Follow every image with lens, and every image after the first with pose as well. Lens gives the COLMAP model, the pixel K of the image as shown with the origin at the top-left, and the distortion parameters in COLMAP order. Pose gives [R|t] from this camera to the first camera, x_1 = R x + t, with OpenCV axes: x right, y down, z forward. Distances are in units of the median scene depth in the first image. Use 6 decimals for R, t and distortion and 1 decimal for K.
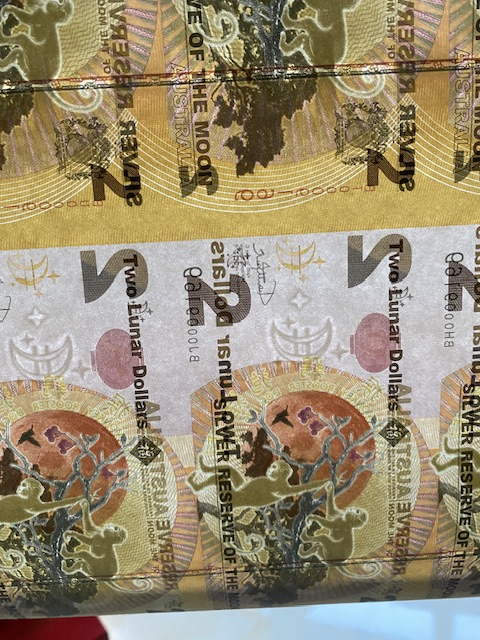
lens RADIAL K [[466.2, 0, 239.6], [0, 466.2, 320.1], [0, 0, 1]] dist [0.000201, 0.000699]
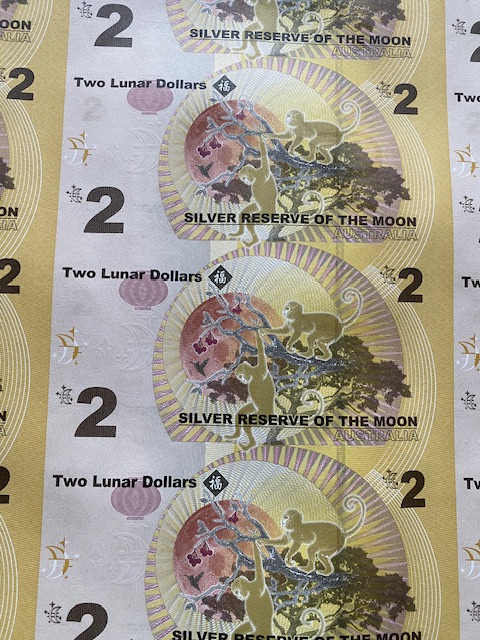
lens RADIAL K [[488.0, 0, 240.5], [0, 488.0, 322.3], [0, 0, 1]] dist [0.001752, 0.006025]
pose [[0.062123, -0.982893, 0.173386, -0.005581], [0.964209, 0.103969, 0.243910, -0.008439], [-0.257764, 0.152028, 0.954172, -0.231869]]
